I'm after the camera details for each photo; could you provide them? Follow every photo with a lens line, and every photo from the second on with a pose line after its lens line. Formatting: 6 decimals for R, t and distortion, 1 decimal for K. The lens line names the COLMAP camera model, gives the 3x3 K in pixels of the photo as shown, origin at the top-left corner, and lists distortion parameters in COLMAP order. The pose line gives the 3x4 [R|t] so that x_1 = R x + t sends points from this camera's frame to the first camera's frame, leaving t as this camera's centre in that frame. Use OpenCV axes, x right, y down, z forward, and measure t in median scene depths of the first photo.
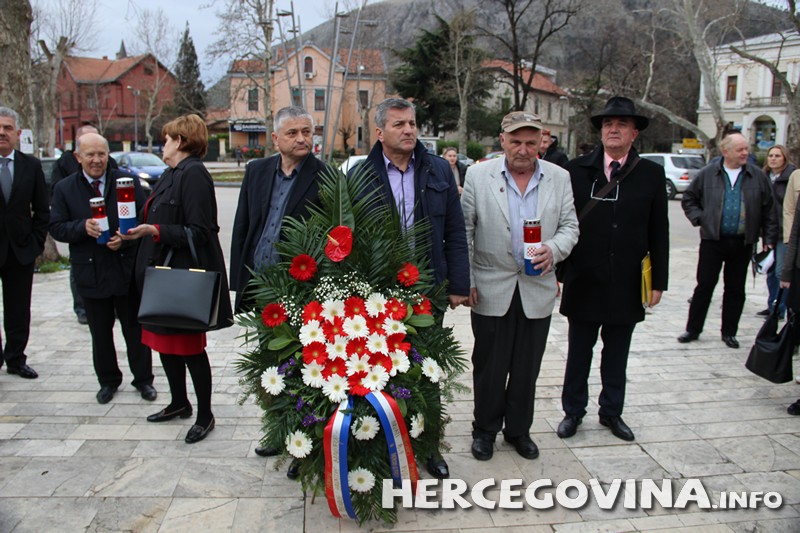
lens RADIAL K [[654.5, 0, 400.0], [0, 654.5, 266.5], [0, 0, 1]] dist [-0.170217, 0.121665]
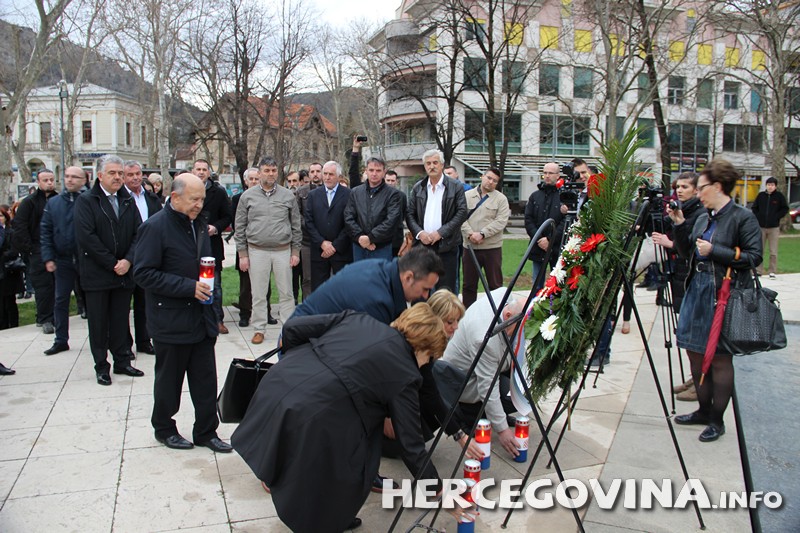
lens RADIAL K [[654.5, 0, 400.0], [0, 654.5, 266.5], [0, 0, 1]] dist [-0.170217, 0.121665]
pose [[0.569883, -0.102626, 0.815292, 0.001067], [0.145406, 0.989108, 0.022867, 0.027611], [-0.808759, 0.105517, 0.578598, -0.190141]]
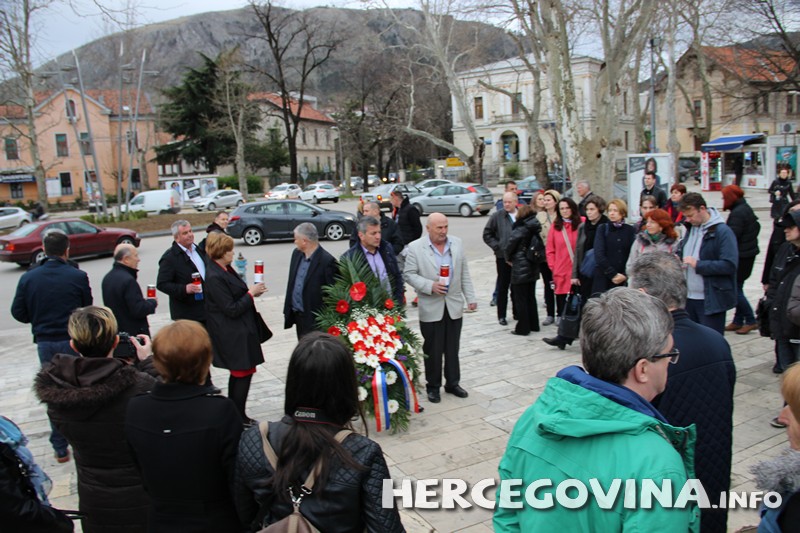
lens RADIAL K [[658.0, 0, 402.3], [0, 658.0, 267.7], [0, 0, 1]] dist [-0.177367, 0.127457]
pose [[0.933111, -0.117769, 0.339757, -0.030882], [0.129224, 0.991552, -0.011202, -0.003674], [-0.335567, 0.054357, 0.940447, -0.042610]]
